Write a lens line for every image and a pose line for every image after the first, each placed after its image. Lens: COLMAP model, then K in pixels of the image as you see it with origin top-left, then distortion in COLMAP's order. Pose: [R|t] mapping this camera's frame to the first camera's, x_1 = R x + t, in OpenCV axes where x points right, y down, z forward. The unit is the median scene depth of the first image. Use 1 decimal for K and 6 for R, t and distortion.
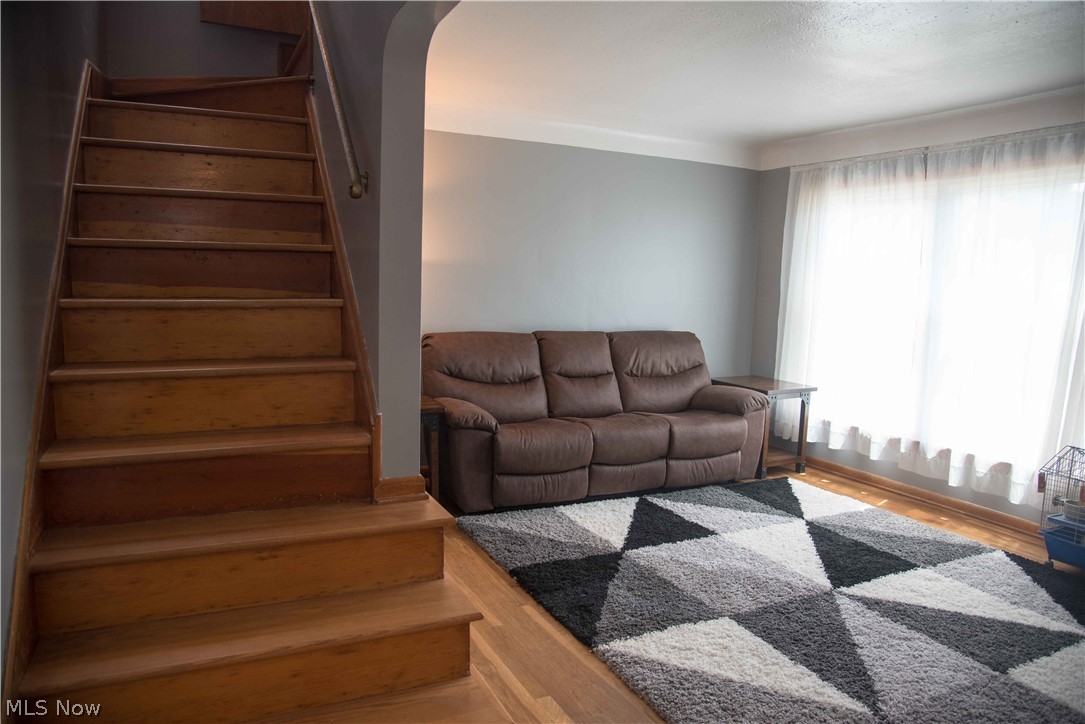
lens RADIAL K [[747.2, 0, 545.7], [0, 747.2, 368.9], [0, 0, 1]] dist [-0.117862, 0.068462]
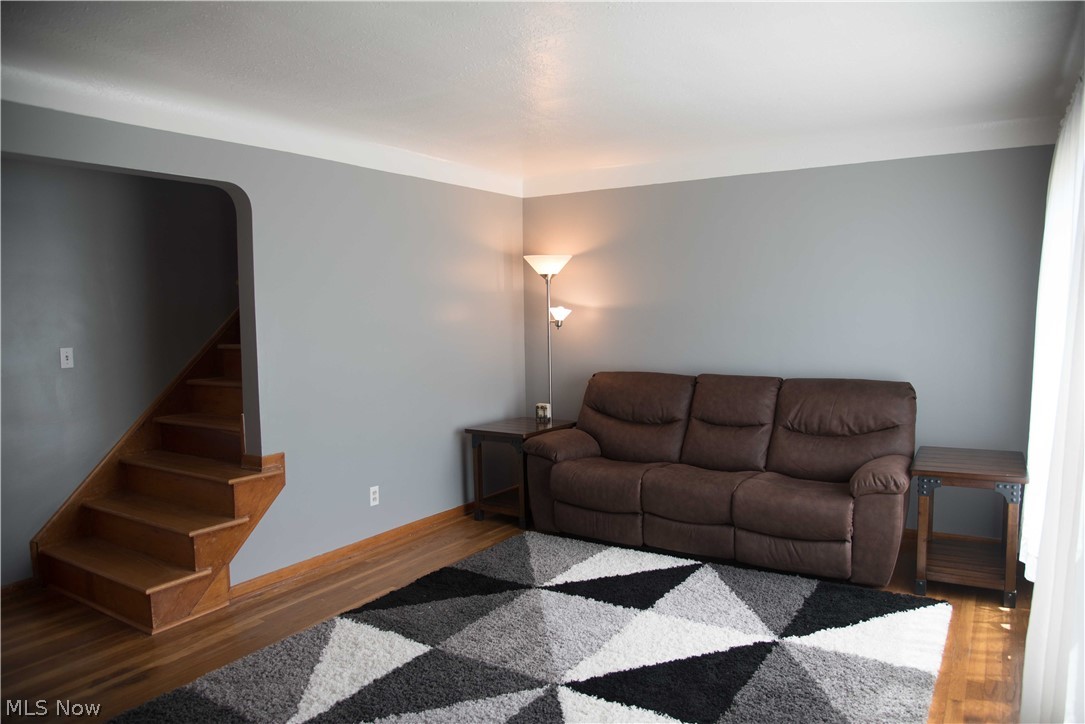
lens RADIAL K [[747.2, 0, 545.7], [0, 747.2, 368.9], [0, 0, 1]] dist [-0.117862, 0.068462]
pose [[0.506854, 0.028752, -0.861552, 0.788334], [-0.070642, 0.997467, -0.008271, -0.038622], [0.859132, 0.065054, 0.507602, 0.378498]]
